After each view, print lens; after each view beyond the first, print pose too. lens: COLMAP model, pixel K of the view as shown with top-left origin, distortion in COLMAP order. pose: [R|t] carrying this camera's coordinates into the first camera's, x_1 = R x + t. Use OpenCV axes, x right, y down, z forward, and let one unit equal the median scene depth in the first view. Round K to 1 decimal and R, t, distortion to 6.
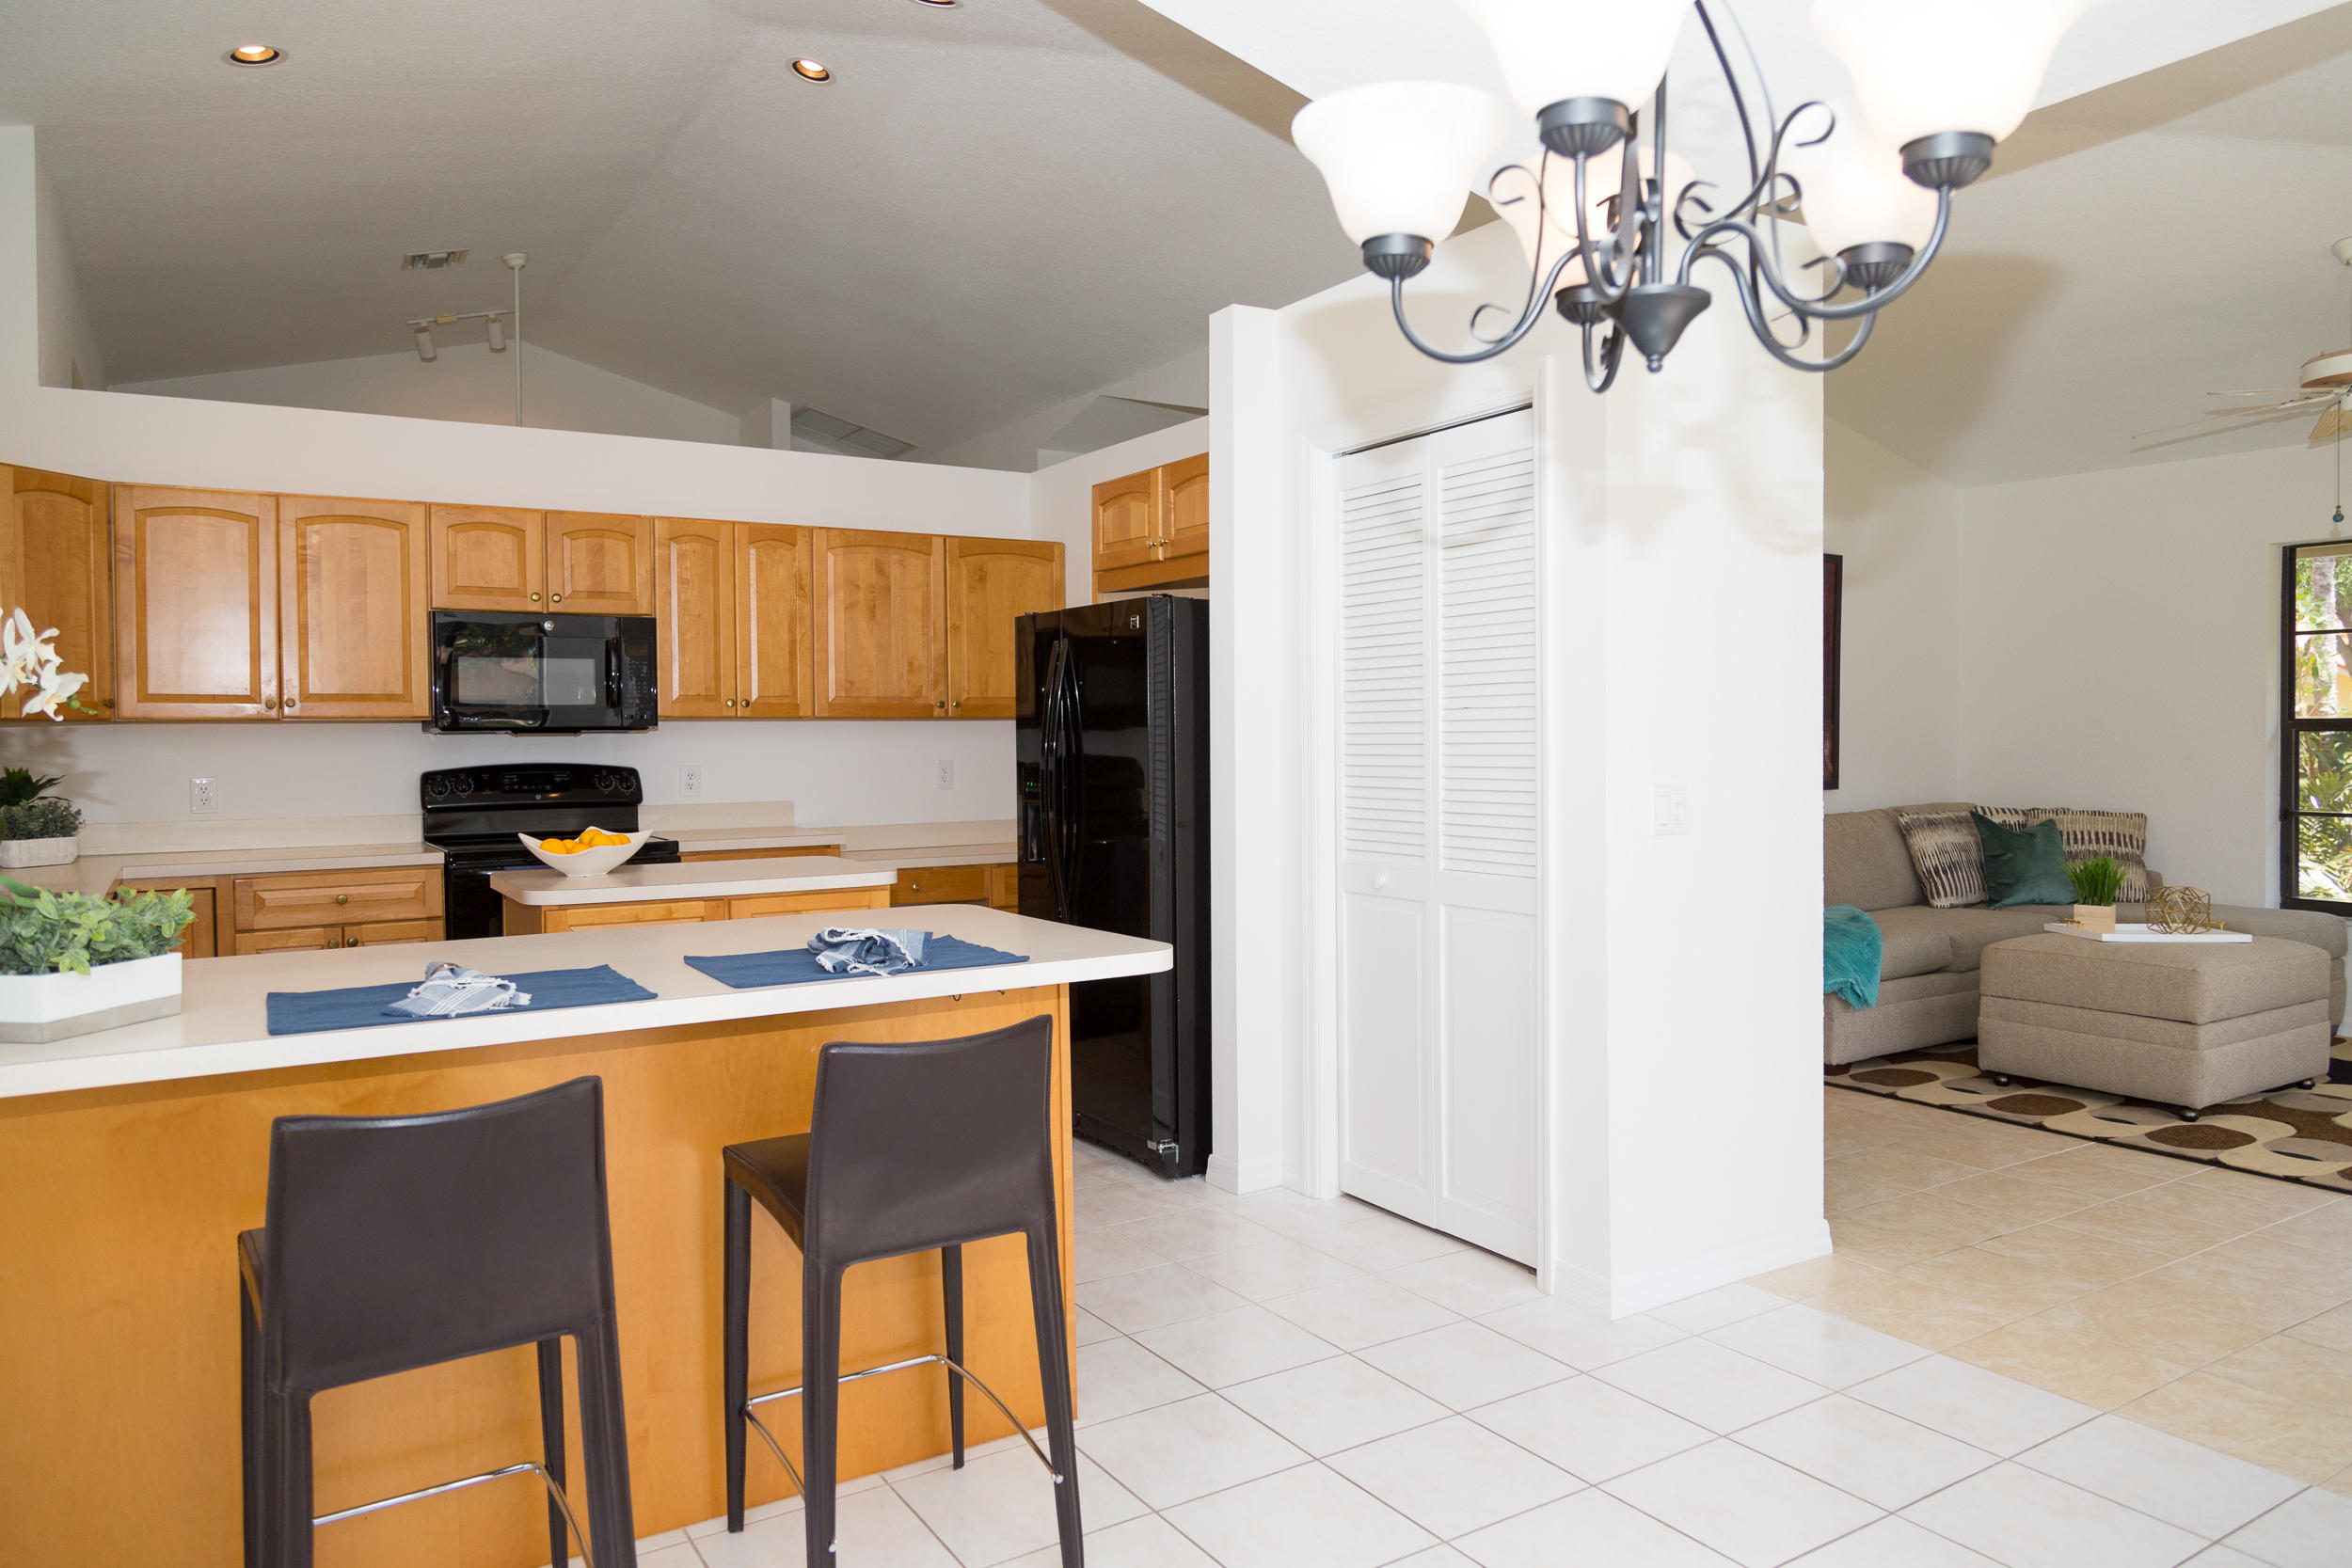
lens RADIAL K [[1557.4, 0, 1182.7], [0, 1557.4, 767.4], [0, 0, 1]] dist [0.003842, -0.002124]
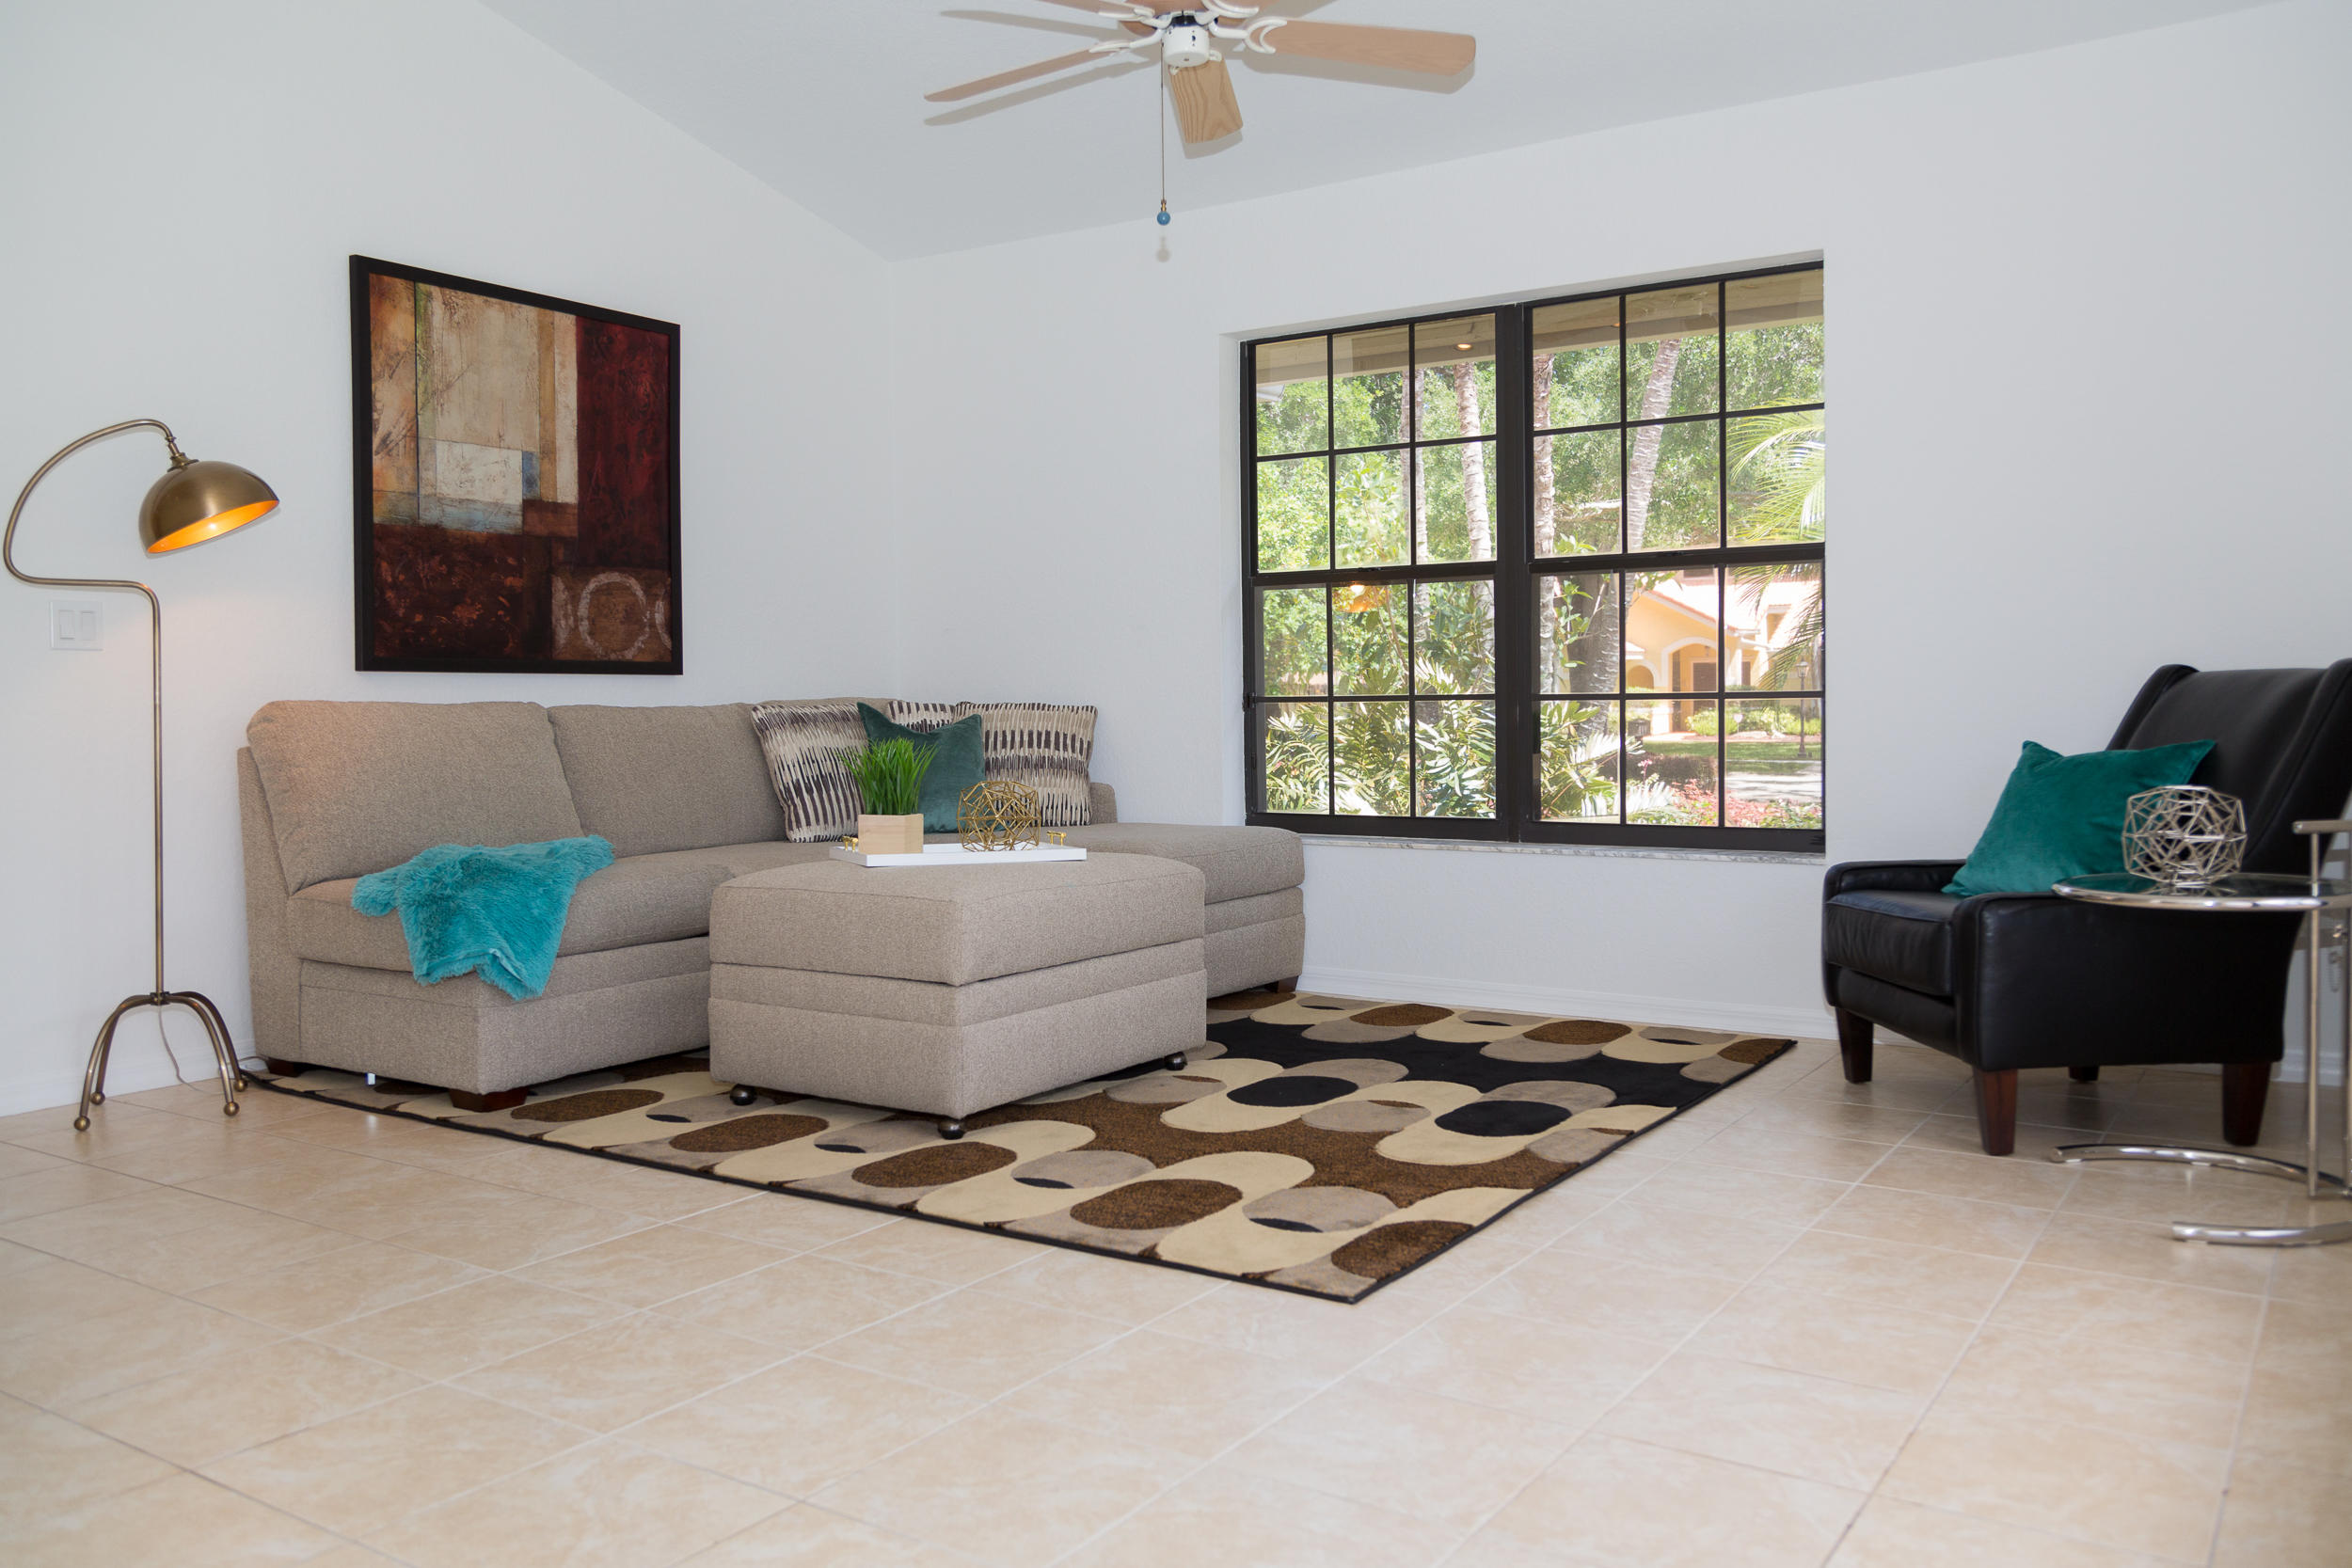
lens RADIAL K [[1850.3, 0, 1170.0], [0, 1850.3, 758.0], [0, 0, 1]] dist [-0.012901, -0.008979]
pose [[0.914044, -0.015485, 0.405319, 0.303616], [0.012557, 0.999872, 0.009882, 0.046850], [-0.405420, -0.003943, 0.914122, 0.197104]]
